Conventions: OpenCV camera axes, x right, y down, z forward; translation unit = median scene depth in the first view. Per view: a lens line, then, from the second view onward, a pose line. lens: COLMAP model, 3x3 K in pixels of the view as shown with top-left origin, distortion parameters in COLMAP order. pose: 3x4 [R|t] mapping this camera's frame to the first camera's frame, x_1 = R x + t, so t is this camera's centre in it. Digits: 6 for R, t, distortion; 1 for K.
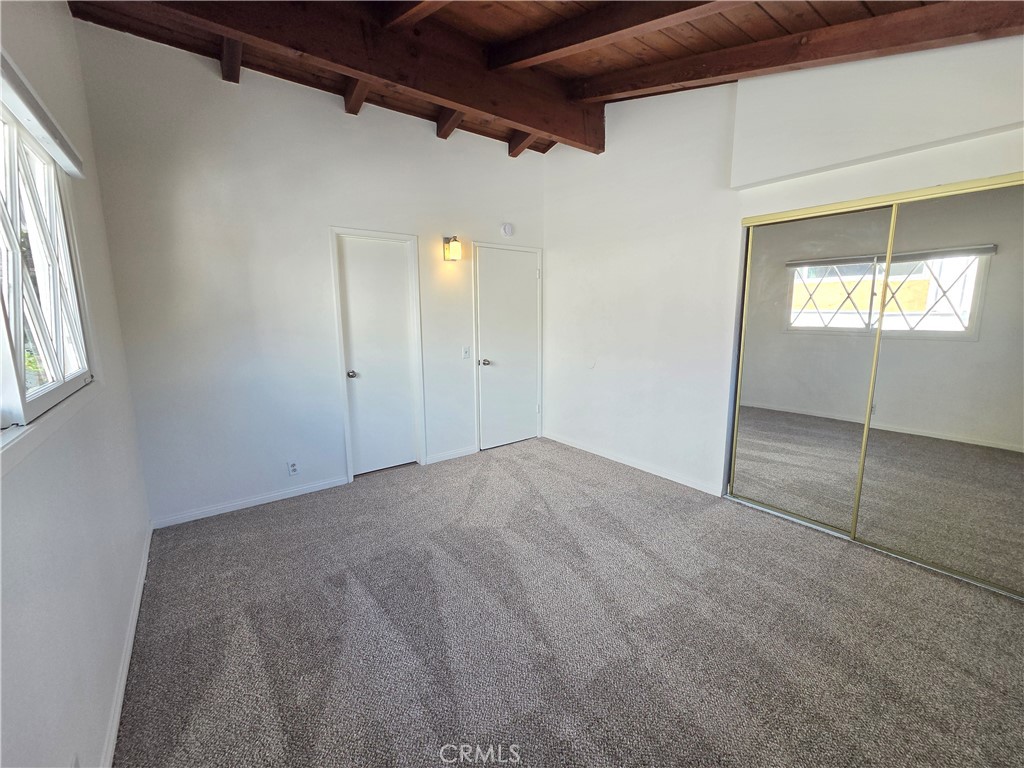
lens RADIAL K [[420.6, 0, 516.3], [0, 420.6, 381.0], [0, 0, 1]] dist [-0.018639, -0.000068]
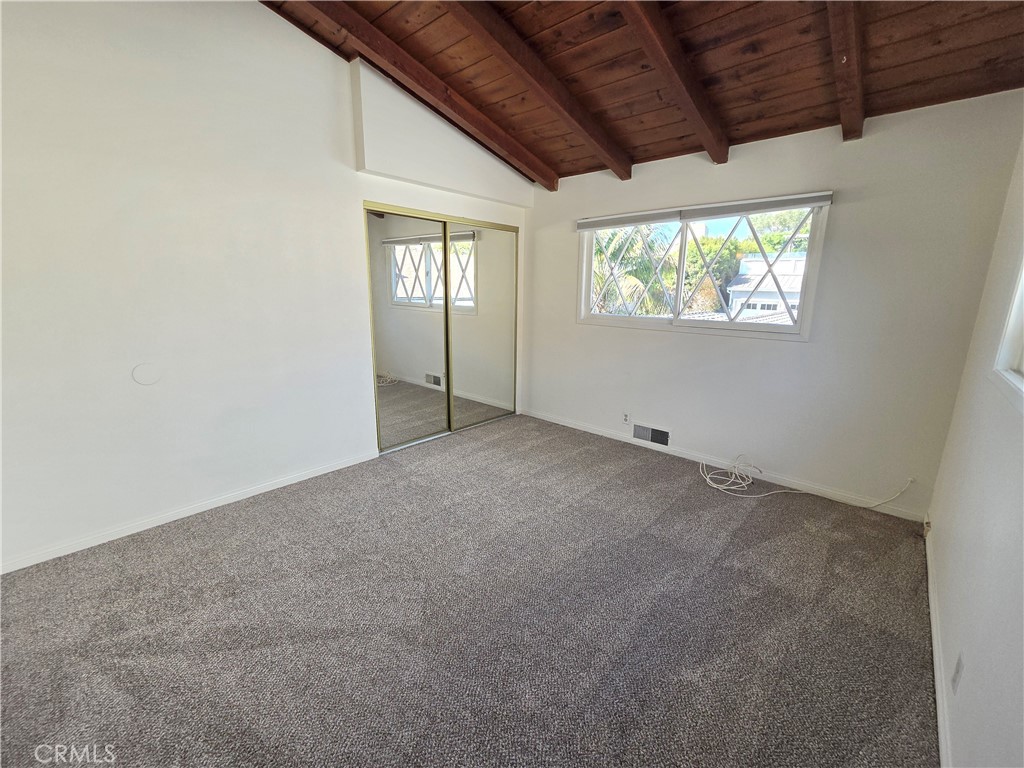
lens RADIAL K [[420.6, 0, 513.9], [0, 420.6, 381.2], [0, 0, 1]] dist [-0.018639, -0.000068]
pose [[-0.175840, -0.210737, 0.961598, -0.554008], [0.153377, 0.959024, 0.238220, -0.113950], [-0.972397, 0.189376, -0.136313, 0.706978]]
